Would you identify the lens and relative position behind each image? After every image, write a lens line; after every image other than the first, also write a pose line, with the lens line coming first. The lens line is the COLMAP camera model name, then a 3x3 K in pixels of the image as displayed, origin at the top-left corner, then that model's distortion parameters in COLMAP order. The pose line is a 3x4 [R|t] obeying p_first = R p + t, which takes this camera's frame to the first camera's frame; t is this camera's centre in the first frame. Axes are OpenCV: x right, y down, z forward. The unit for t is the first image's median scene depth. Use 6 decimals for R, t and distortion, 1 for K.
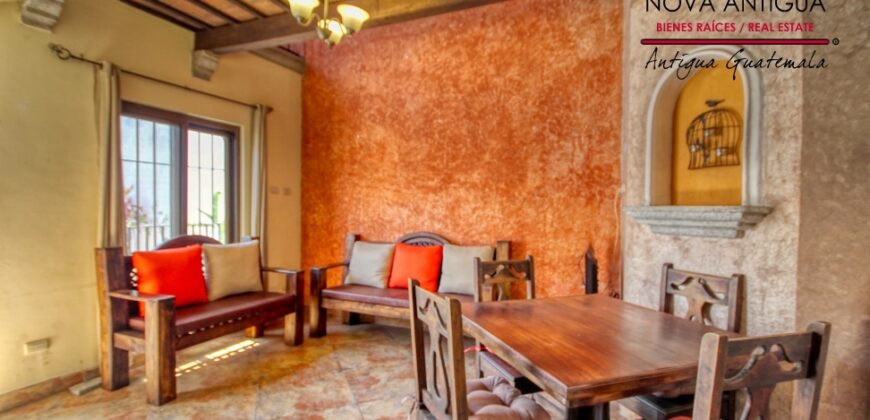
lens RADIAL K [[402.8, 0, 440.5], [0, 402.8, 214.5], [0, 0, 1]] dist [0.001700, -0.005661]
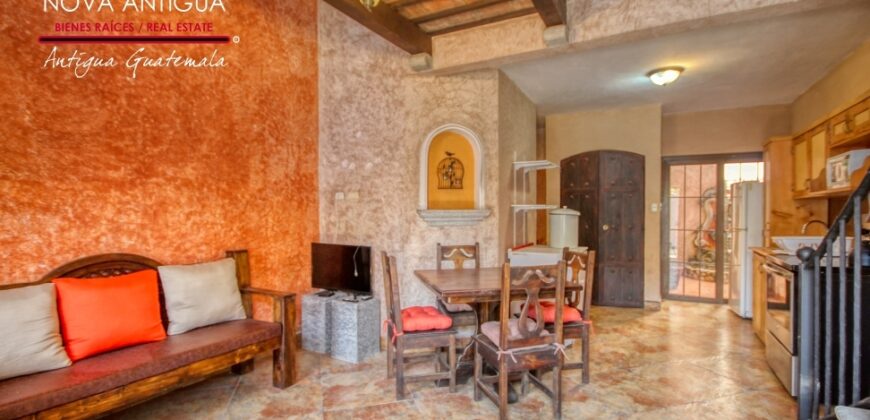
lens RADIAL K [[402.8, 0, 437.3], [0, 402.8, 215.2], [0, 0, 1]] dist [0.001700, -0.005661]
pose [[0.098129, -0.020413, 0.994964, -0.659787], [0.020884, 0.999612, 0.018448, -0.016964], [-0.994955, 0.018968, 0.098517, 0.491199]]
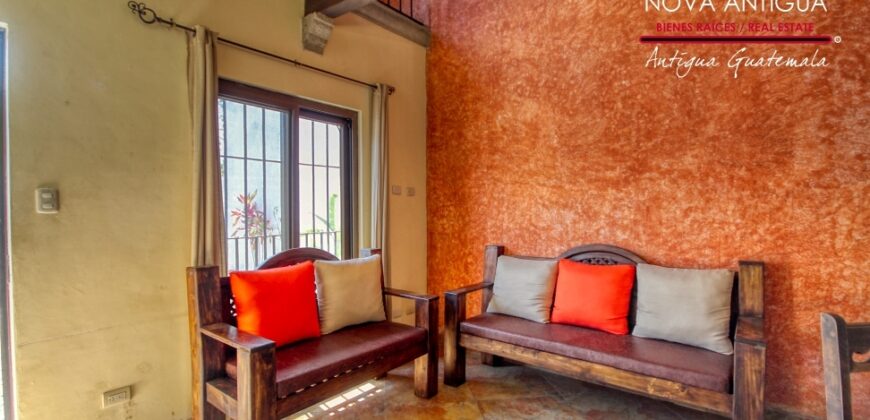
lens RADIAL K [[402.8, 0, 439.7], [0, 402.8, 215.3], [0, 0, 1]] dist [0.001700, -0.005661]
pose [[0.966875, -0.009780, -0.255062, -0.145890], [0.008330, 0.999942, -0.006765, -0.004924], [0.255113, 0.004416, 0.966901, 0.284051]]
